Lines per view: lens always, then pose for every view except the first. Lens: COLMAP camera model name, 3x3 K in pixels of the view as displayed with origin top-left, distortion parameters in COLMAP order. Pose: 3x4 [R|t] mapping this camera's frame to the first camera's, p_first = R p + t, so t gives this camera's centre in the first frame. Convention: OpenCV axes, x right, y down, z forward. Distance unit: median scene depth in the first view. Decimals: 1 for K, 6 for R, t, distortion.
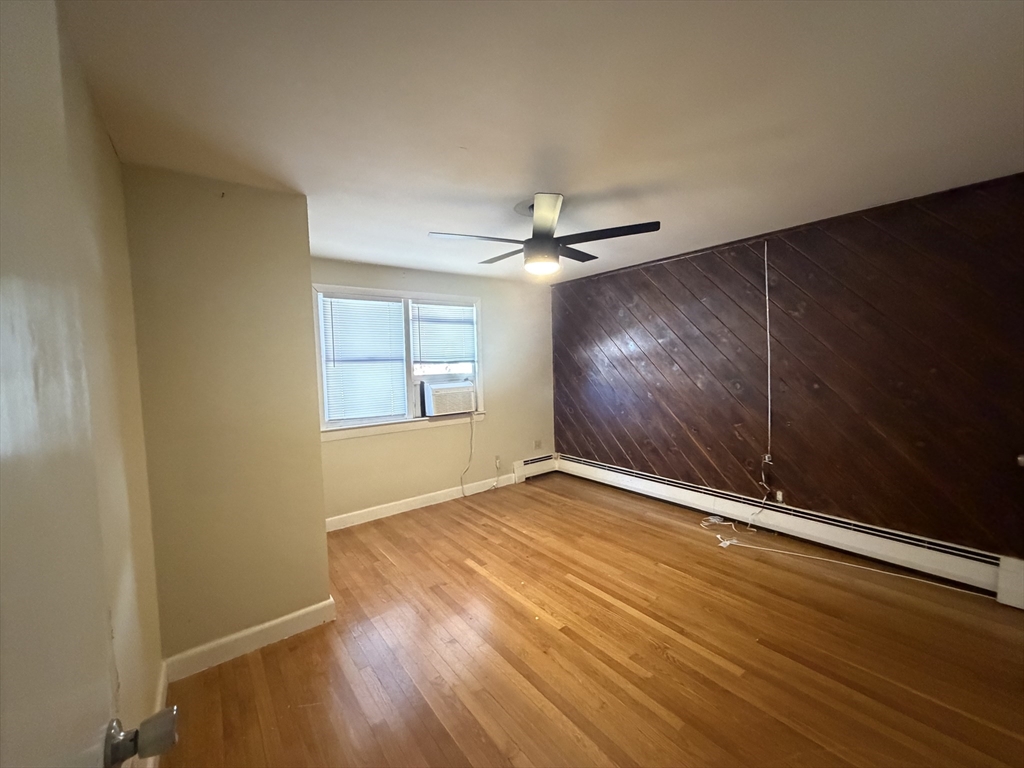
lens RADIAL K [[409.2, 0, 510.7], [0, 409.2, 381.6], [0, 0, 1]] dist [0.000186, -0.000820]
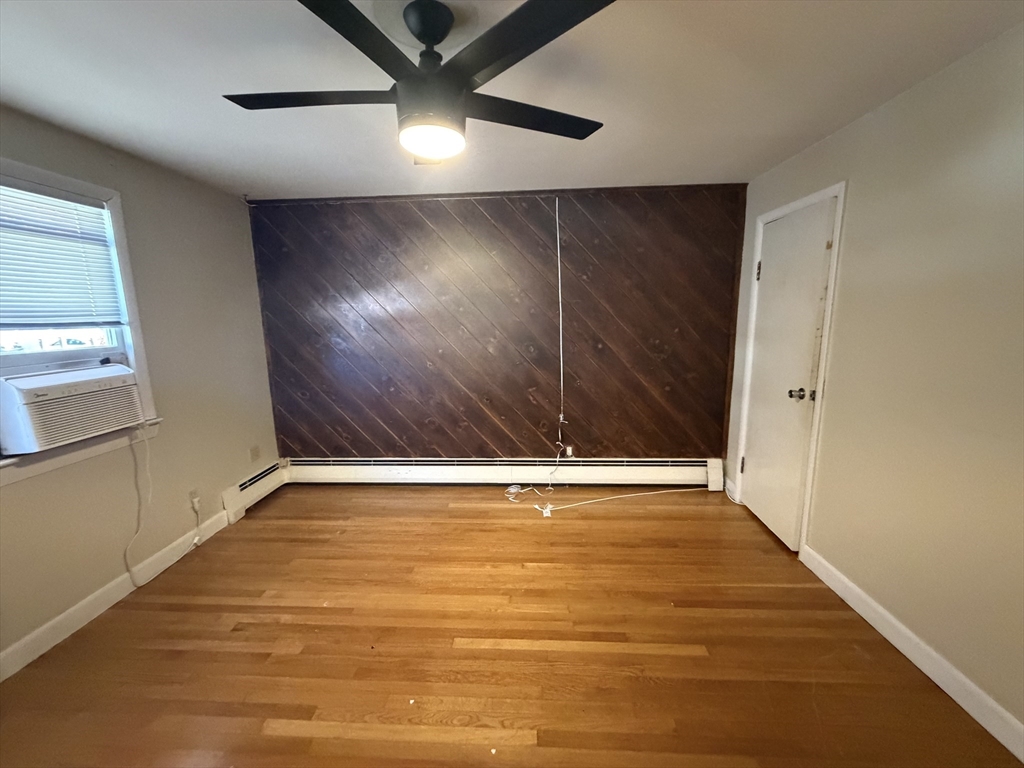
lens RADIAL K [[409.2, 0, 514.9], [0, 409.2, 384.1], [0, 0, 1]] dist [0.000186, -0.000820]
pose [[0.650560, -0.111874, 0.751169, -0.197239], [0.038459, 0.992675, 0.114534, -0.018629], [-0.758480, -0.045622, 0.650097, 0.387226]]
